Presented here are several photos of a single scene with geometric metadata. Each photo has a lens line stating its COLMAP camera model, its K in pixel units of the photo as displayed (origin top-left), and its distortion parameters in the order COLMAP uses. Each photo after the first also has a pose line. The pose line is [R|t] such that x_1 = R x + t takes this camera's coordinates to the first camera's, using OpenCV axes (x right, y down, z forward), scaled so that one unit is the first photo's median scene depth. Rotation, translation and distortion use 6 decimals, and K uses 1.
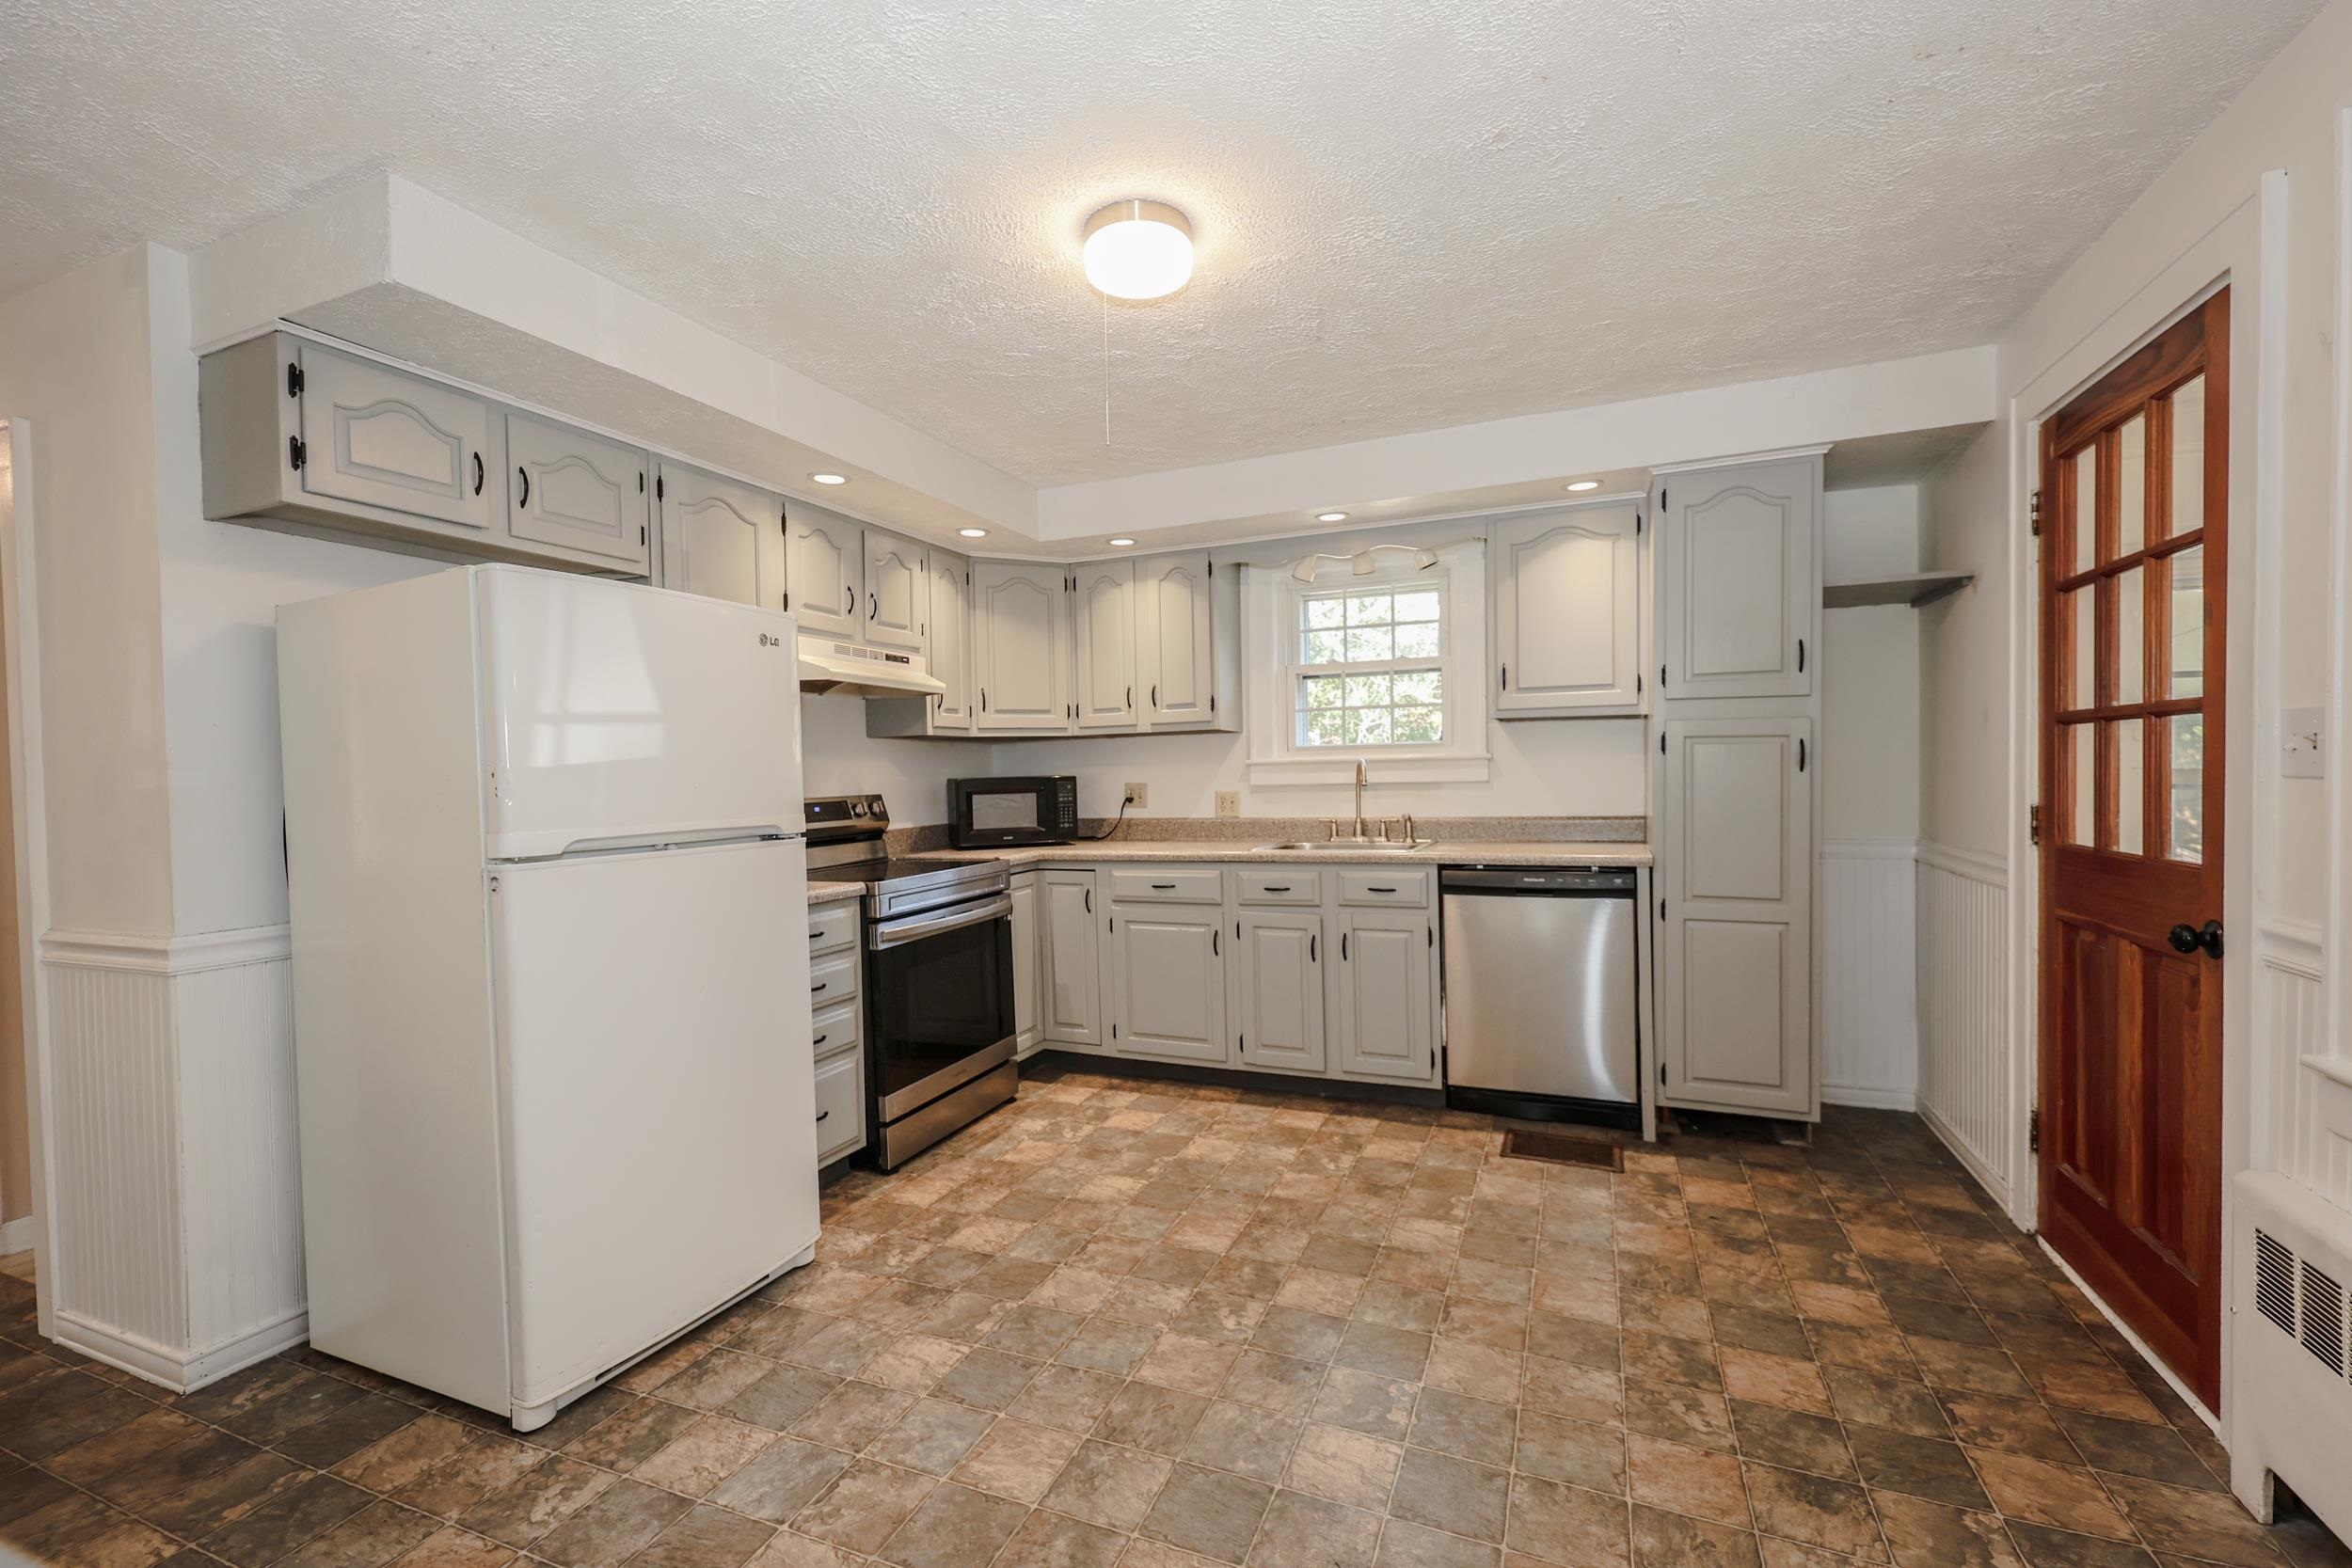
lens RADIAL K [[981.0, 0, 1169.9], [0, 981.0, 789.3], [0, 0, 1]] dist [-0.000127, -0.000063]
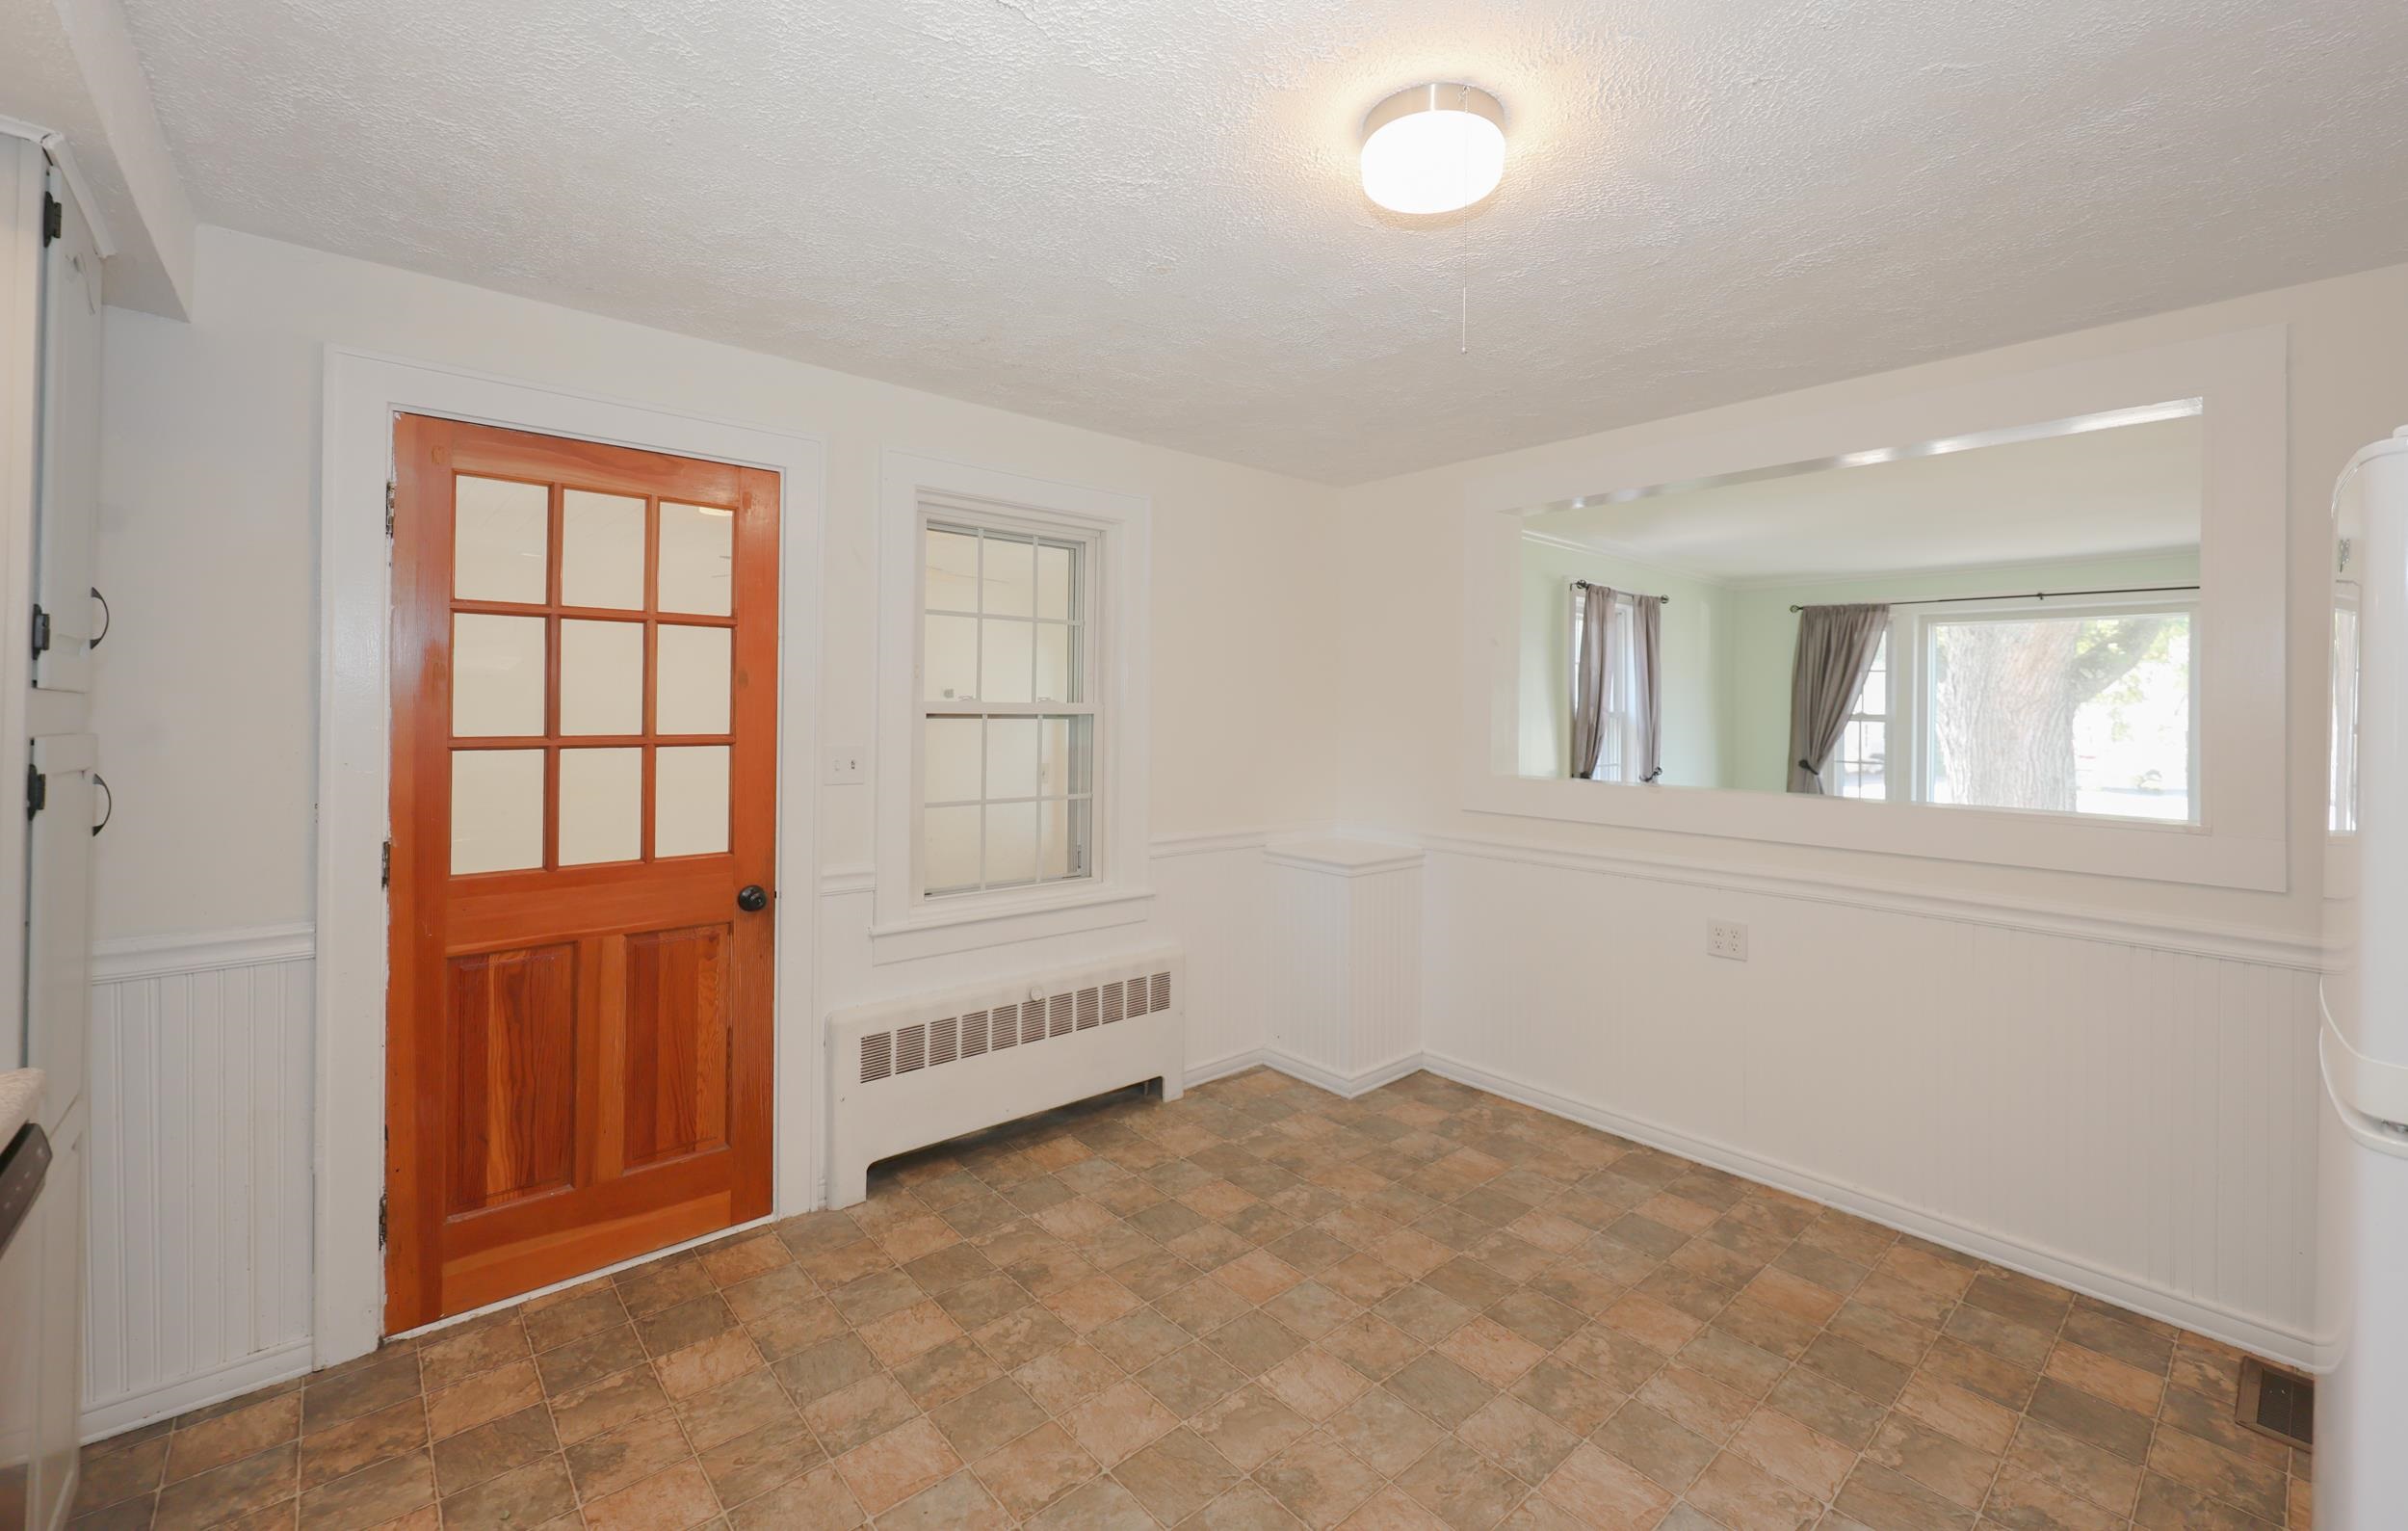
lens RADIAL K [[982.3, 0, 1255.2], [0, 982.3, 699.8], [0, 0, 1]] dist [0.000749, 0.000225]
pose [[-0.911216, 0.013342, 0.411713, -0.131388], [0.016302, 0.999860, 0.003679, -0.073680], [-0.411607, 0.010064, -0.911306, 1.068670]]
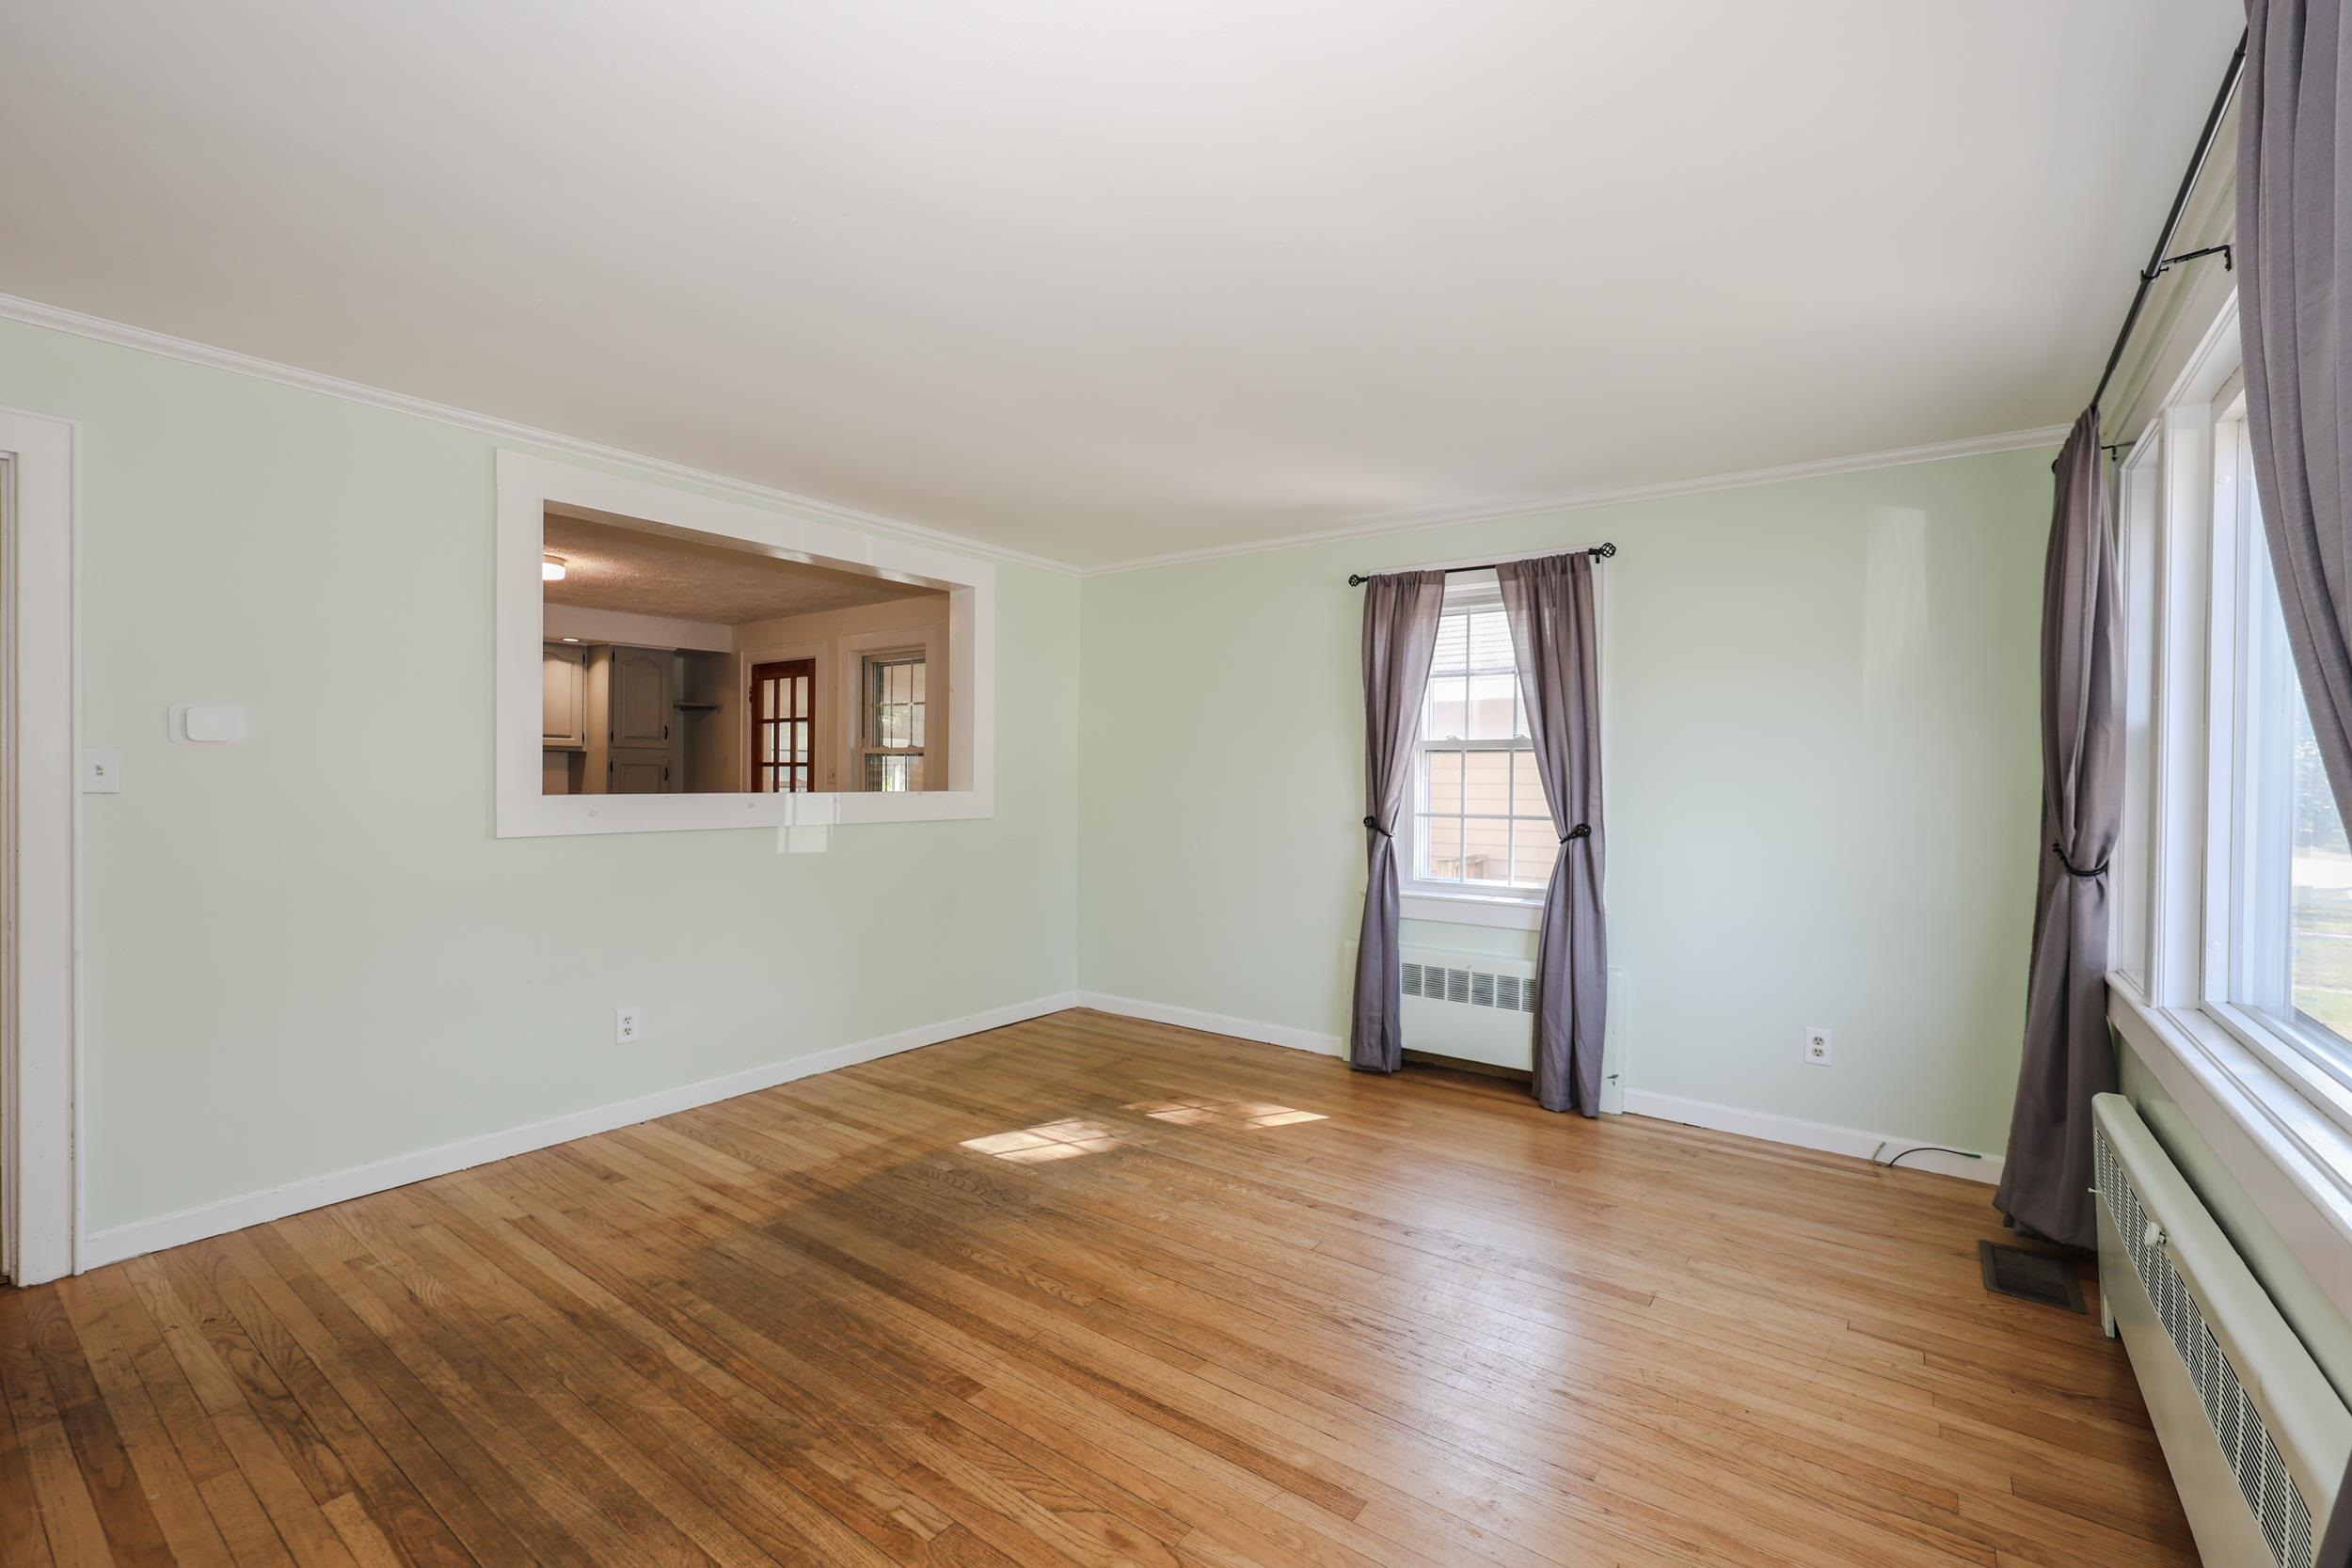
lens RADIAL K [[1013.6, 0, 1176.0], [0, 1013.6, 784.0], [0, 0, 1]] dist [-0.001227, -0.000088]
pose [[0.231991, 0.015796, 0.972590, -1.283280], [0.007051, 0.999815, -0.017920, 0.037385], [-0.972692, 0.011015, 0.231837, -0.683153]]
